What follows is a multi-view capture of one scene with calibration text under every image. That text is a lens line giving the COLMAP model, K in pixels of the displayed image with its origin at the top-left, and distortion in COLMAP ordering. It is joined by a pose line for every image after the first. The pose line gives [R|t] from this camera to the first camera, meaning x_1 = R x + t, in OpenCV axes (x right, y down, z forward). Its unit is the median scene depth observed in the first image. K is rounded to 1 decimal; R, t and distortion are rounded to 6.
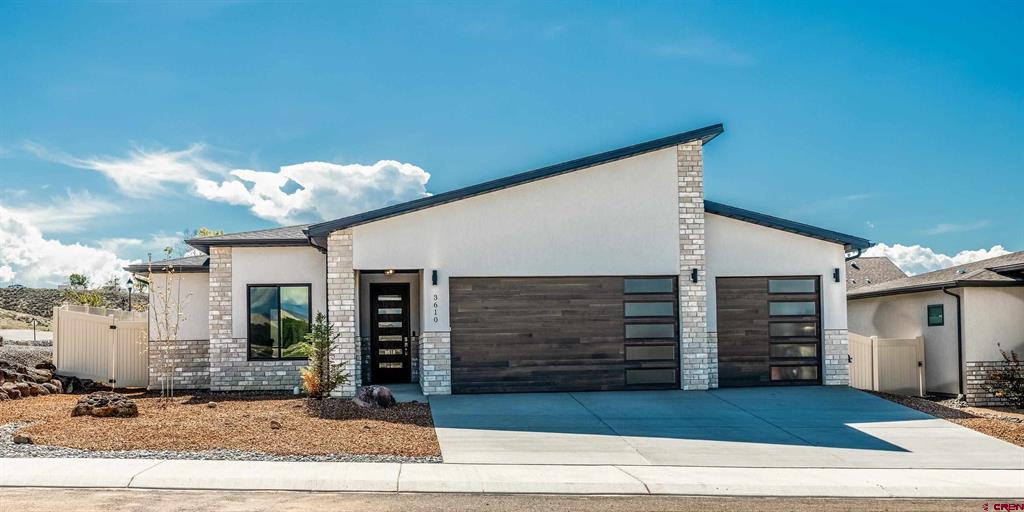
lens RADIAL K [[1079.8, 0, 512.0], [0, 1079.8, 307.5], [0, 0, 1]] dist [-0.008574, 0.000000]
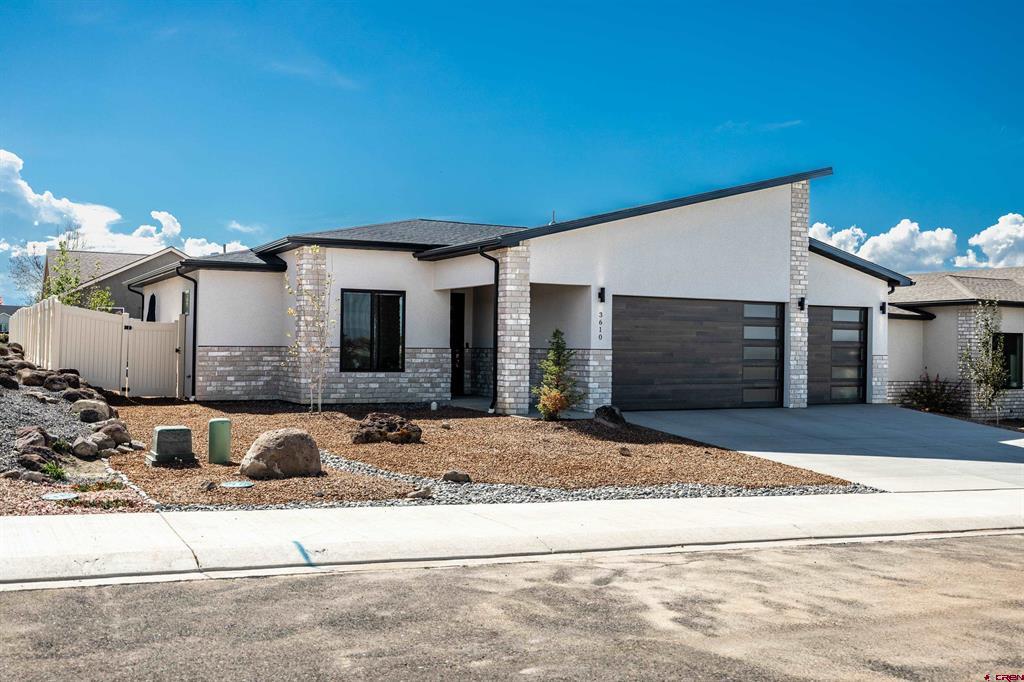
lens RADIAL K [[987.2, 0, 512.3], [0, 987.2, 345.9], [0, 0, 1]] dist [-0.003529, 0.000000]
pose [[0.926482, 0.027985, 0.375297, -0.474978], [-0.041484, 0.998749, 0.027934, -0.002681], [-0.374045, -0.041449, 0.926484, 0.180093]]
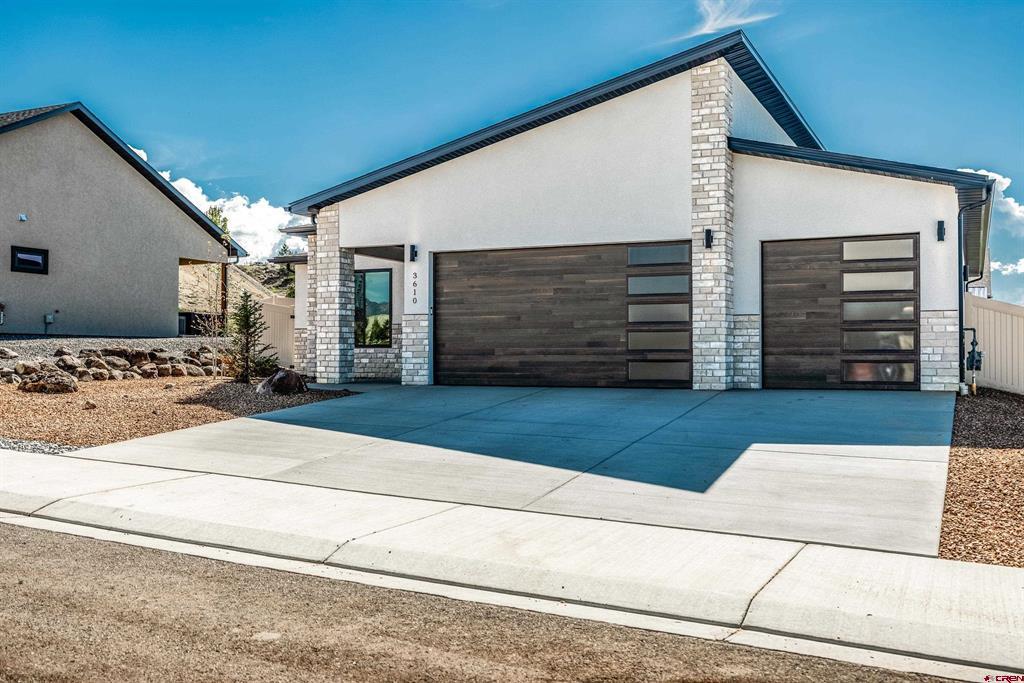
lens RADIAL K [[987.2, 0, 512.3], [0, 987.2, 342.2], [0, 0, 1]] dist [-0.003529, 0.000000]
pose [[0.857351, 0.009388, -0.514647, 0.405909], [0.004422, 0.999662, 0.025603, 0.024348], [0.514713, -0.024227, 0.857020, 0.334398]]
